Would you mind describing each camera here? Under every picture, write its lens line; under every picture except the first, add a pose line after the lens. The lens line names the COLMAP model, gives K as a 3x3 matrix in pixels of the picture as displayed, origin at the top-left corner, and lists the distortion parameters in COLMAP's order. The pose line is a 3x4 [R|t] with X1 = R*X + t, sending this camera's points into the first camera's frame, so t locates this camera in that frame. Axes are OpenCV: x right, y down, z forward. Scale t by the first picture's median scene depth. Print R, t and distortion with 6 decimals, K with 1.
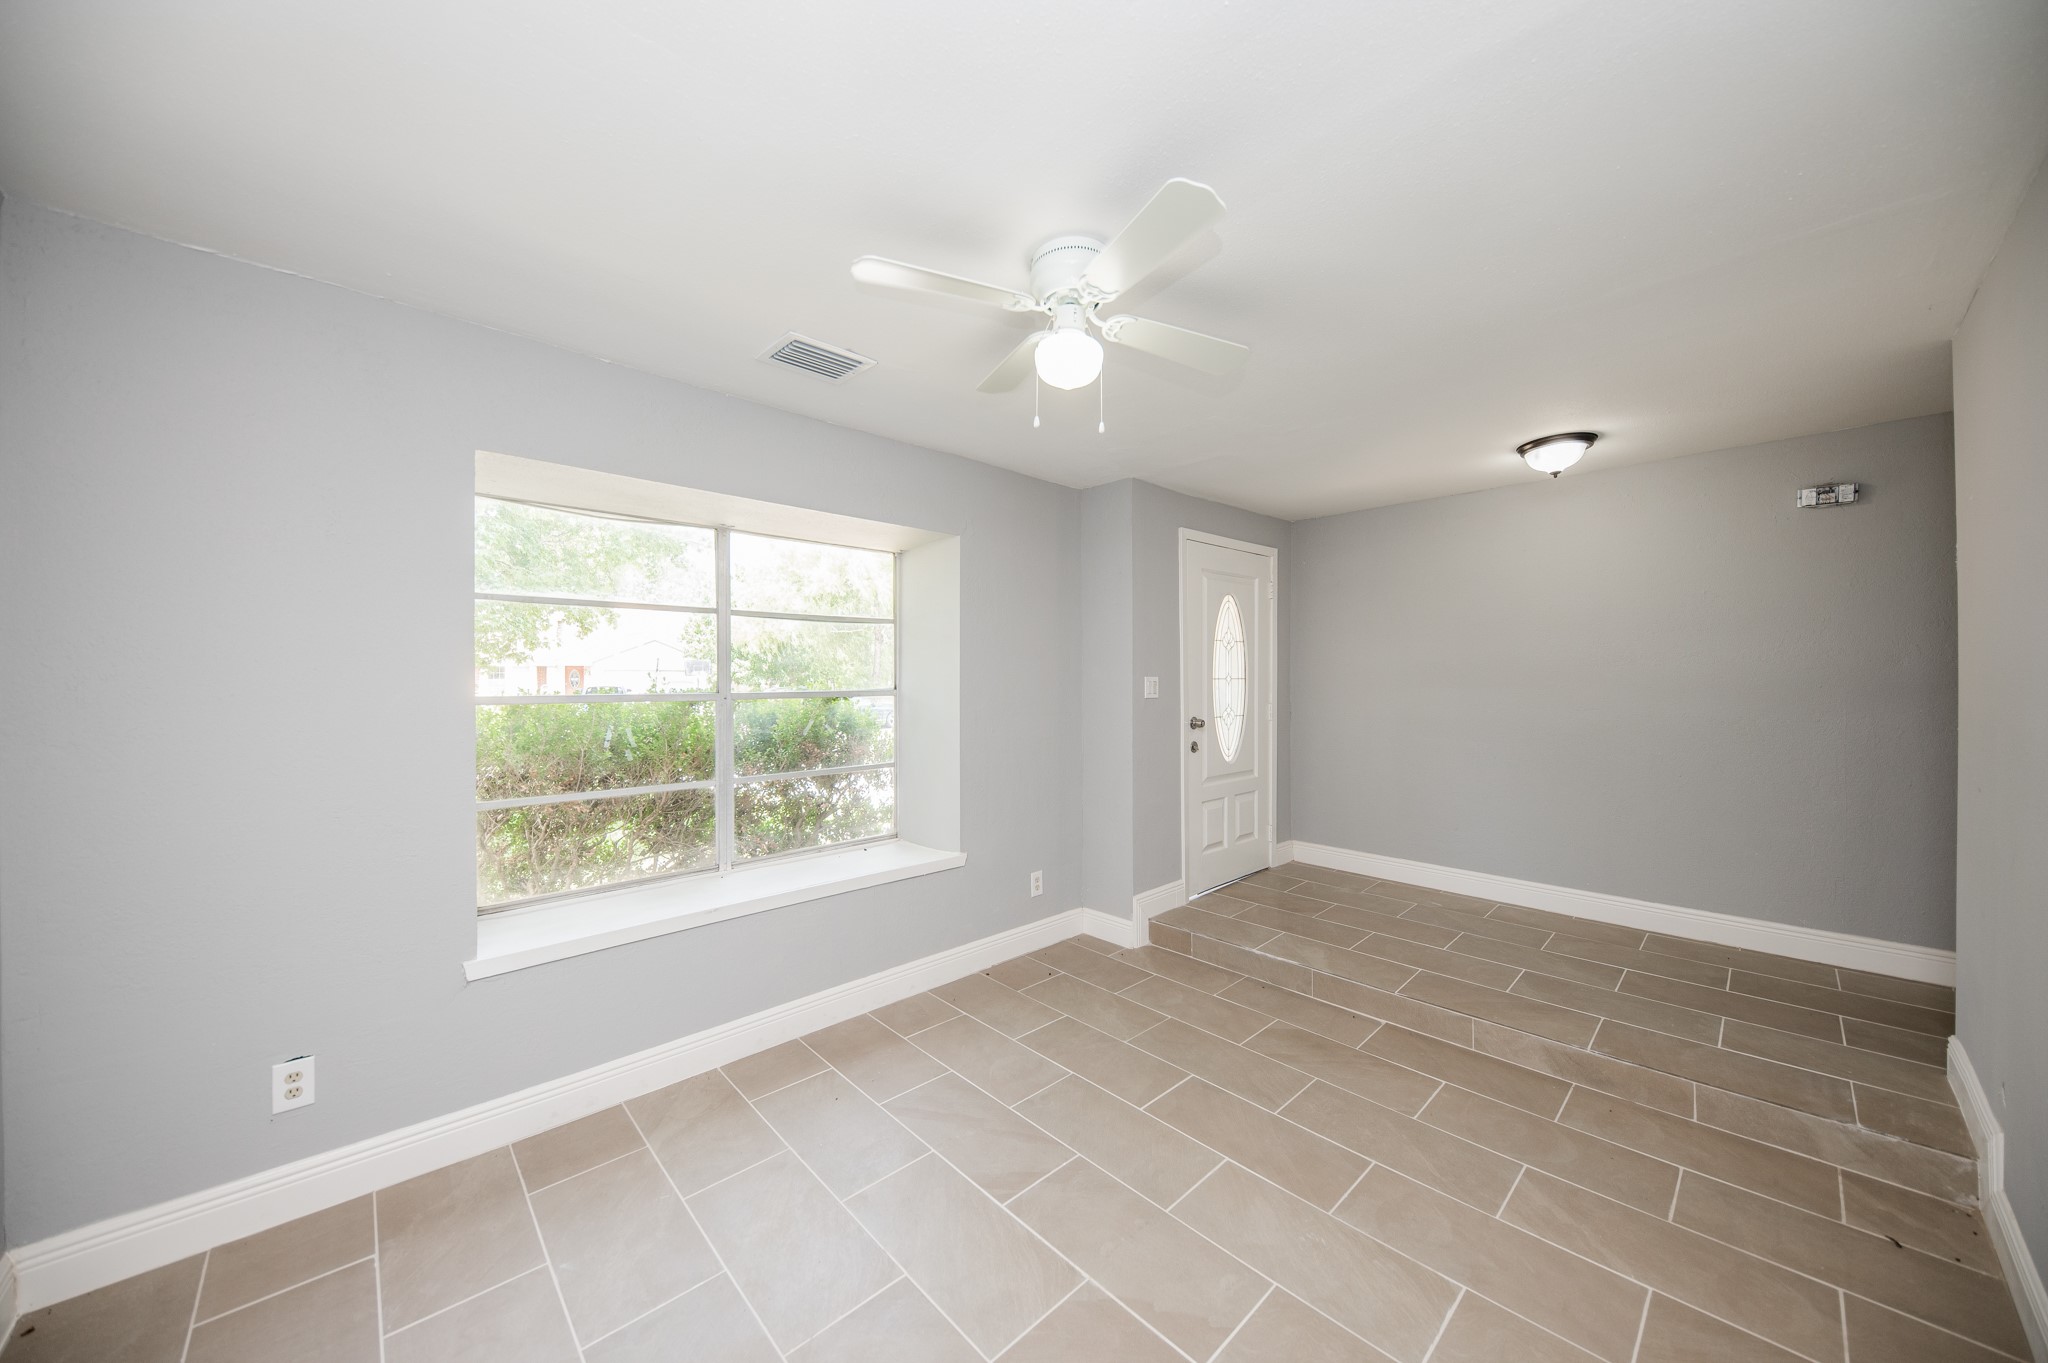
lens RADIAL K [[712.8, 0, 1027.7], [0, 712.8, 676.1], [0, 0, 1]] dist [0.005200, -0.005278]
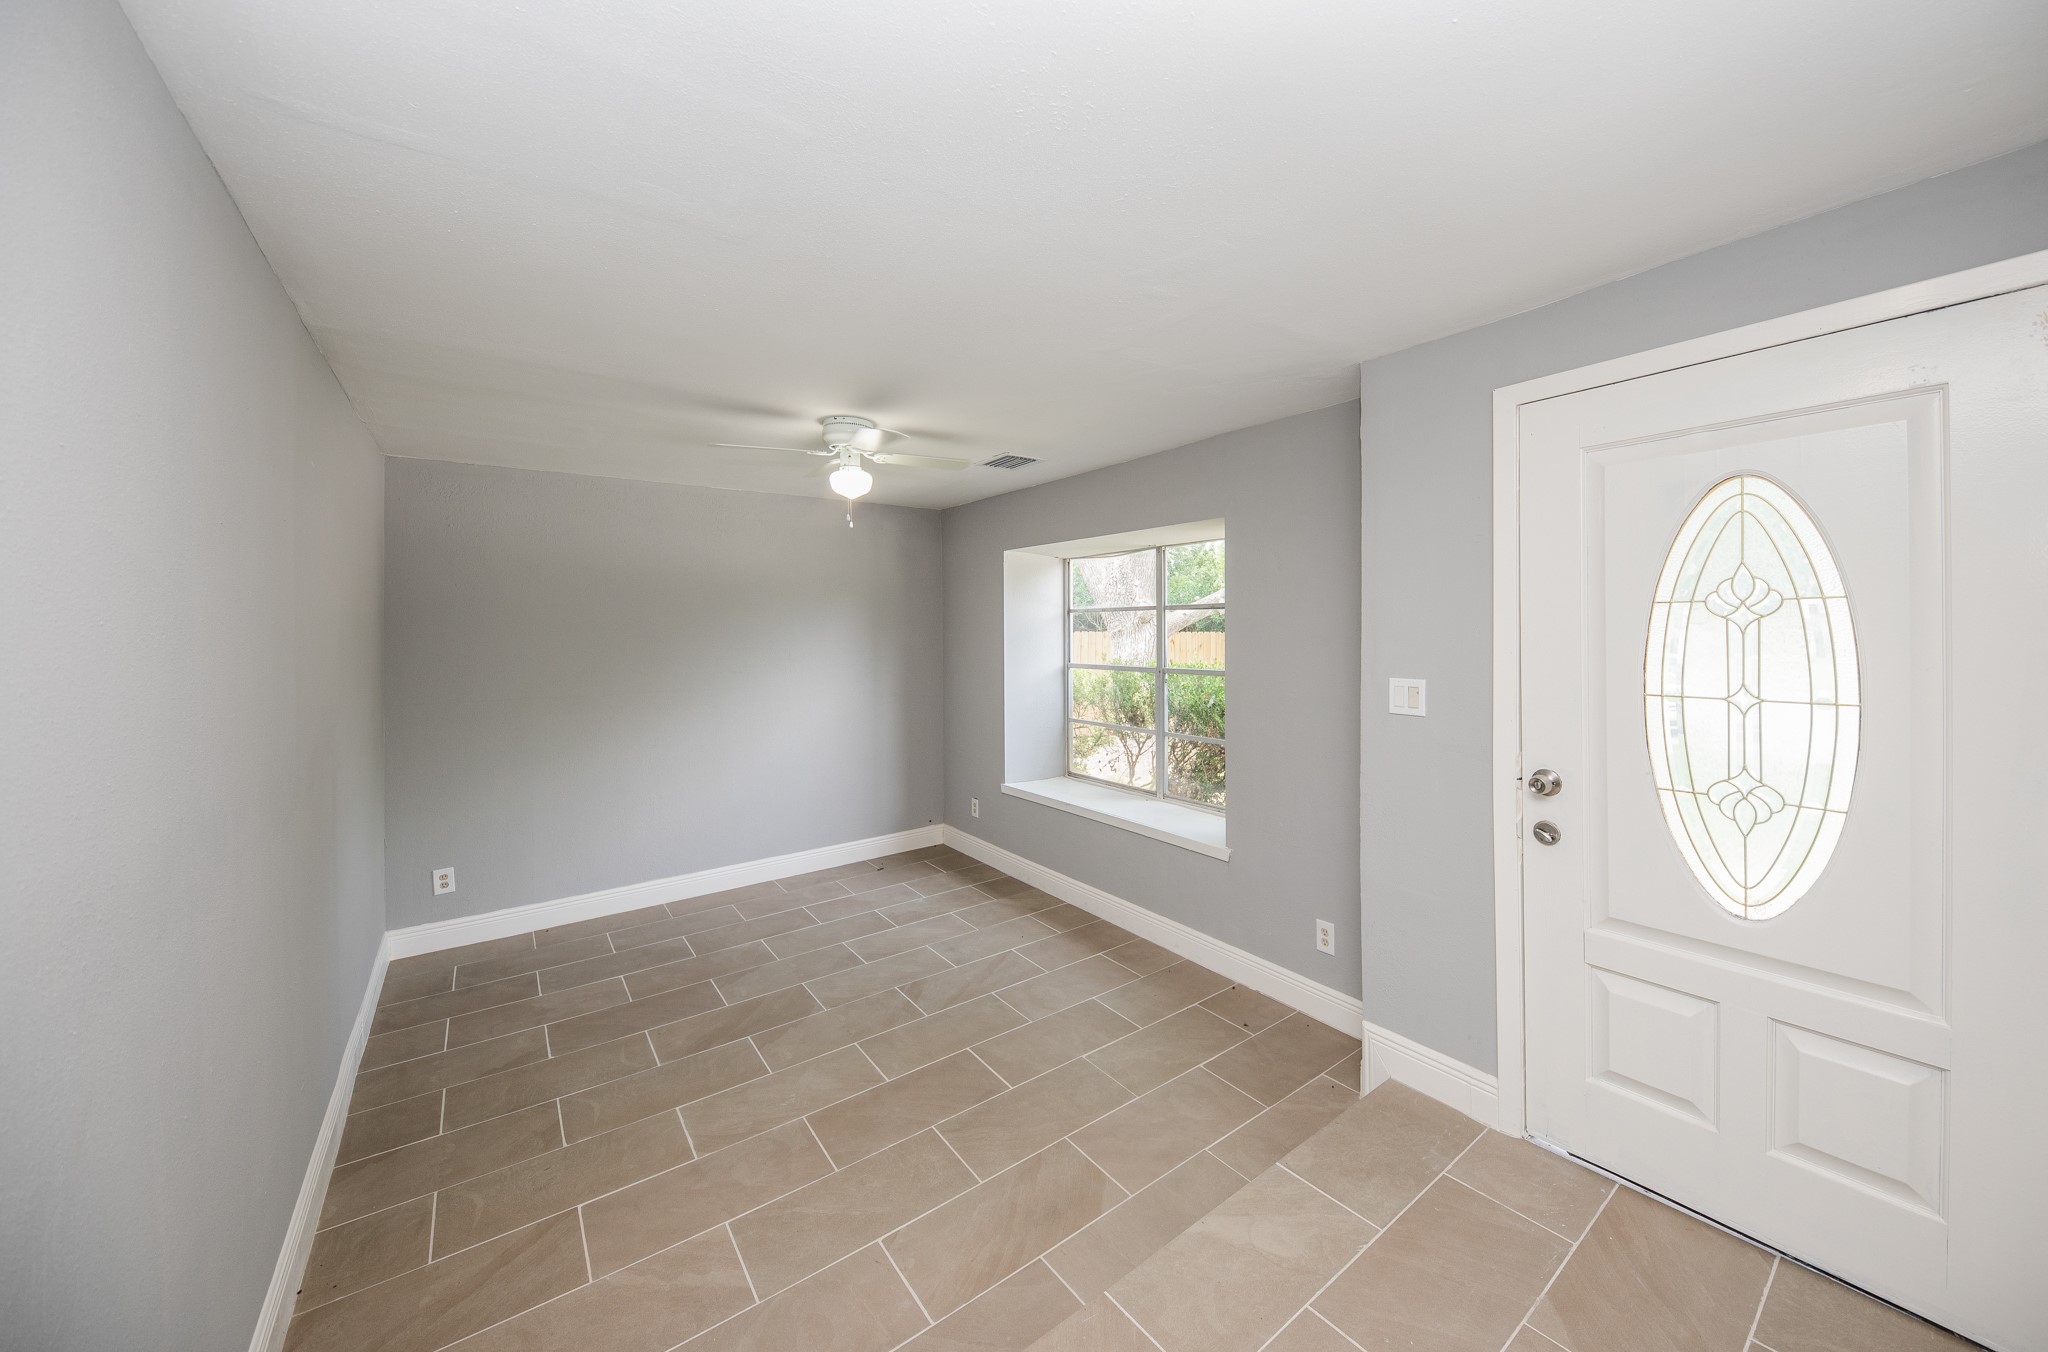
lens RADIAL K [[712.8, 0, 1037.3], [0, 712.8, 634.2], [0, 0, 1]] dist [0.005200, -0.005278]
pose [[-0.104866, 0.009053, -0.994445, 0.847446], [0.012329, 0.999894, 0.007802, -0.047288], [0.994410, -0.011442, -0.104967, 0.814974]]
